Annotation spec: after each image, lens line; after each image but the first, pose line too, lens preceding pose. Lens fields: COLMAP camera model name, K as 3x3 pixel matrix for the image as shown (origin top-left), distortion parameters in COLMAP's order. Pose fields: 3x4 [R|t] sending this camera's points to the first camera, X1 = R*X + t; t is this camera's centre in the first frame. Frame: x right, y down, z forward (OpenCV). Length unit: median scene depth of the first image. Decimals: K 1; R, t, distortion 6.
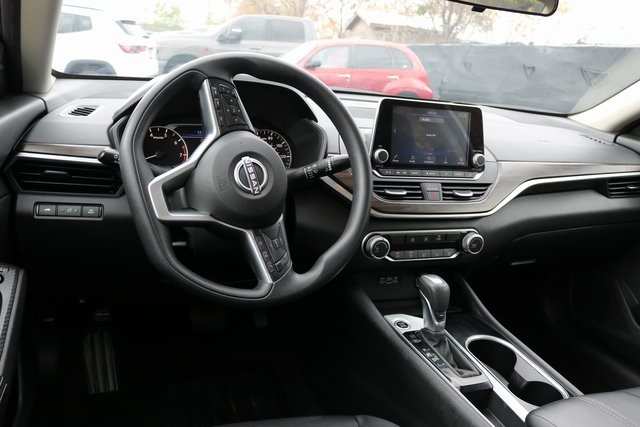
lens RADIAL K [[520.7, 0, 320.0], [0, 520.7, 213.5], [0, 0, 1]] dist [-0.153966, 0.094700]
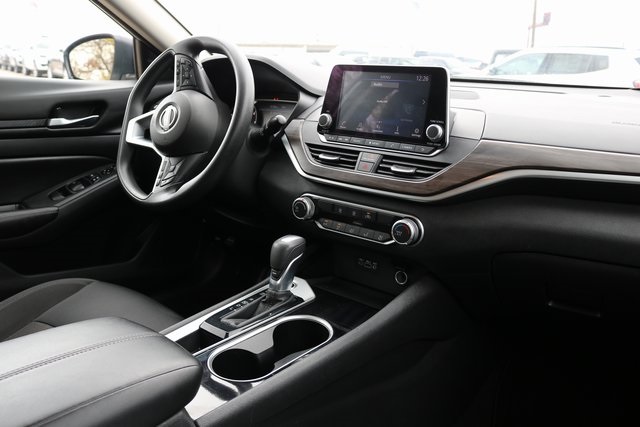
lens RADIAL K [[520.7, 0, 320.0], [0, 520.7, 213.5], [0, 0, 1]] dist [-0.153966, 0.094700]
pose [[0.513743, 0.141521, -0.846192, 0.944337], [-0.219600, 0.975136, 0.029762, 0.035664], [0.829364, 0.170534, 0.532047, 0.460787]]
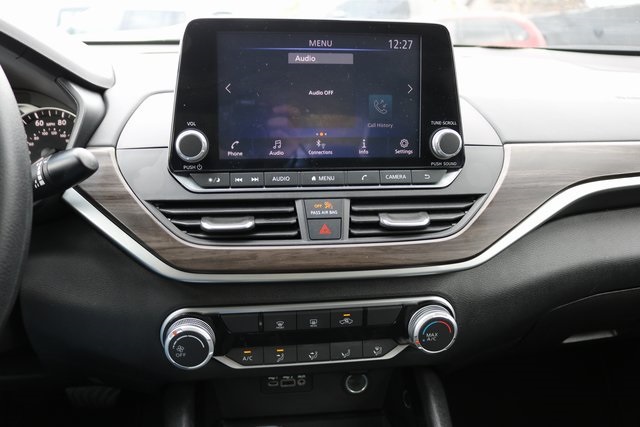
lens RADIAL K [[520.7, 0, 320.0], [0, 520.7, 213.5], [0, 0, 1]] dist [-0.153966, 0.094700]
pose [[0.970637, -0.008426, -0.240403, 0.319658], [0.014461, 0.999623, 0.023348, -0.057020], [0.240115, -0.026139, 0.970392, 0.557212]]
